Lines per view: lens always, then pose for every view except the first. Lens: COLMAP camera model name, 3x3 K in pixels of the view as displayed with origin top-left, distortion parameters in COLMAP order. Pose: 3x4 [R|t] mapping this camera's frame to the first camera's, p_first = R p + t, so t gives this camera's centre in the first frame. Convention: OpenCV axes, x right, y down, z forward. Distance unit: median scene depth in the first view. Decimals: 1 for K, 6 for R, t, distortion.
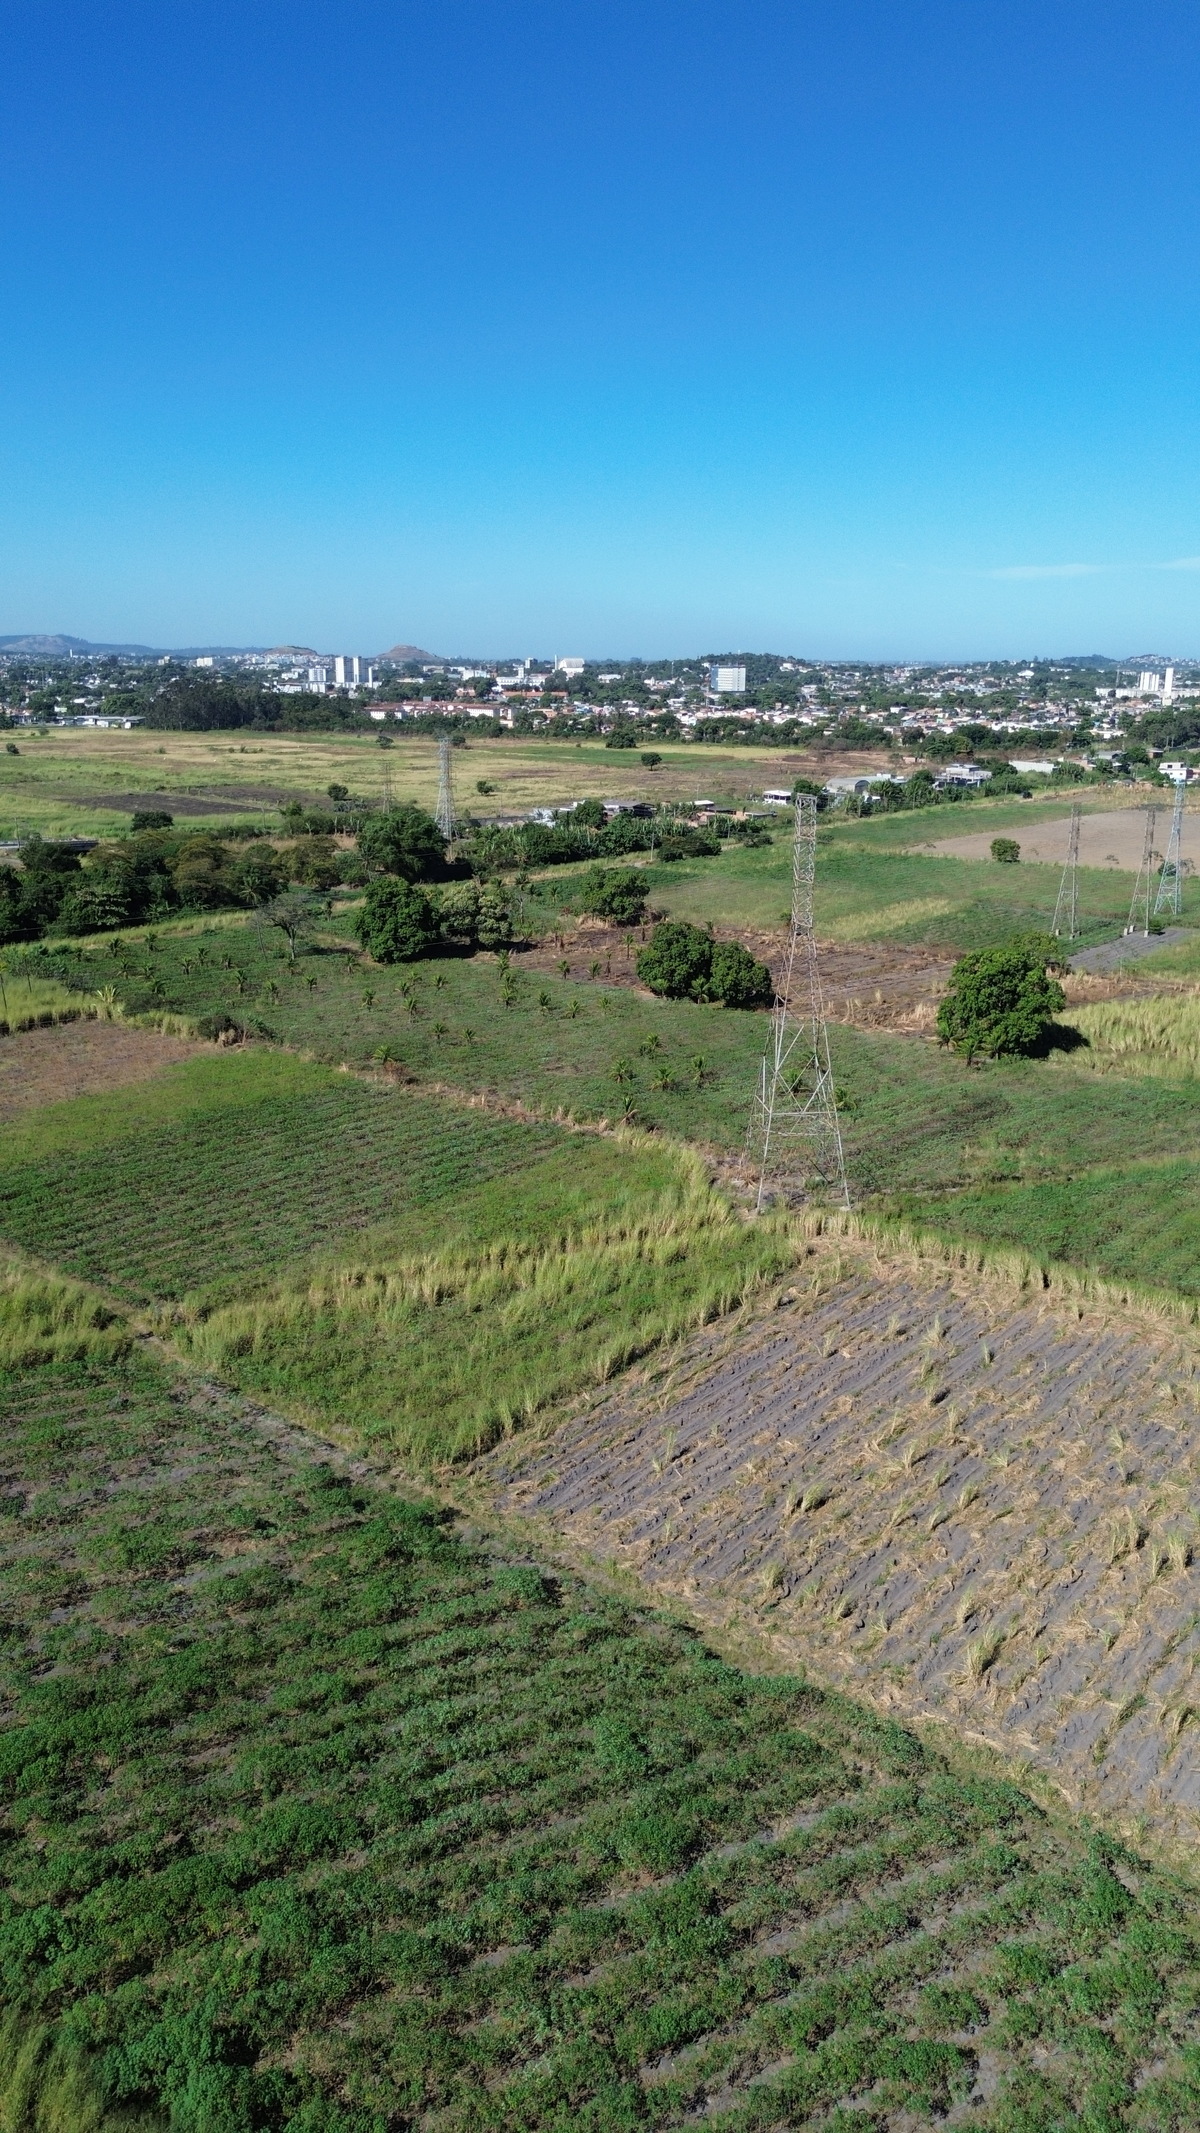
lens RADIAL K [[1505.4, 0, 611.4], [0, 1505.4, 1088.4], [0, 0, 1]] dist [0.056568, -0.055334]
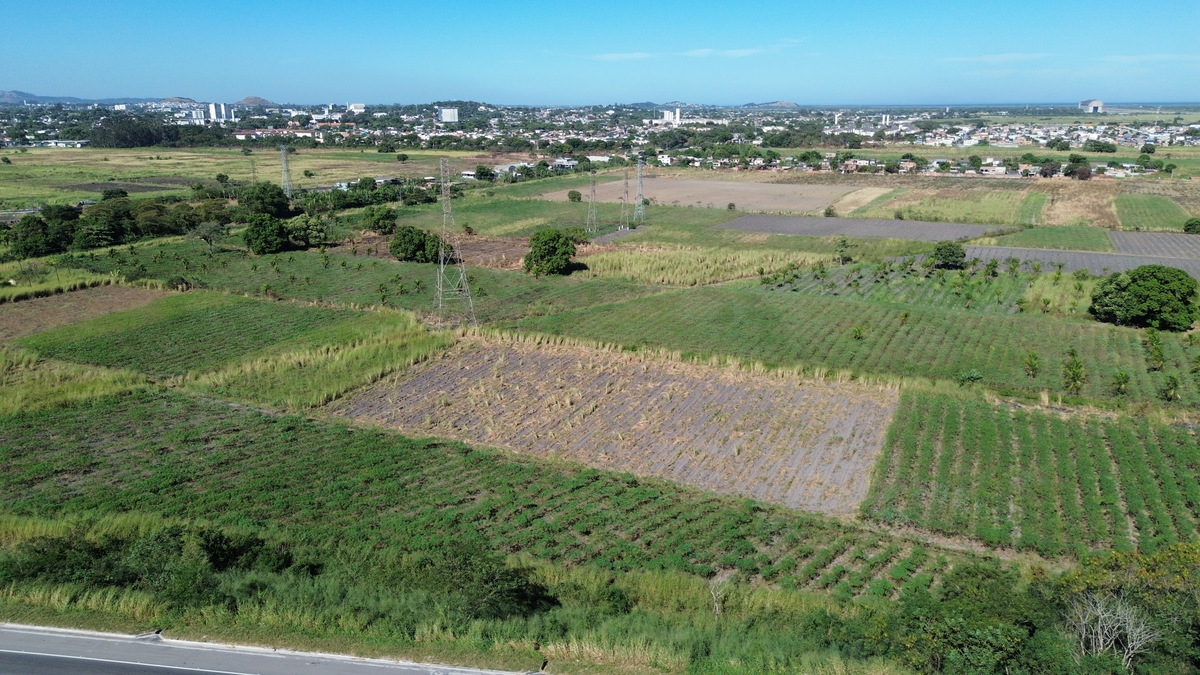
lens RADIAL K [[846.9, 0, 607.6], [0, 846.9, 349.6], [0, 0, 1]] dist [0.056568, -0.055334]
pose [[0.969288, -0.074496, 0.234372, 0.018626], [0.073565, 0.997209, 0.012725, 0.054934], [-0.234666, 0.004907, 0.972064, -0.189082]]
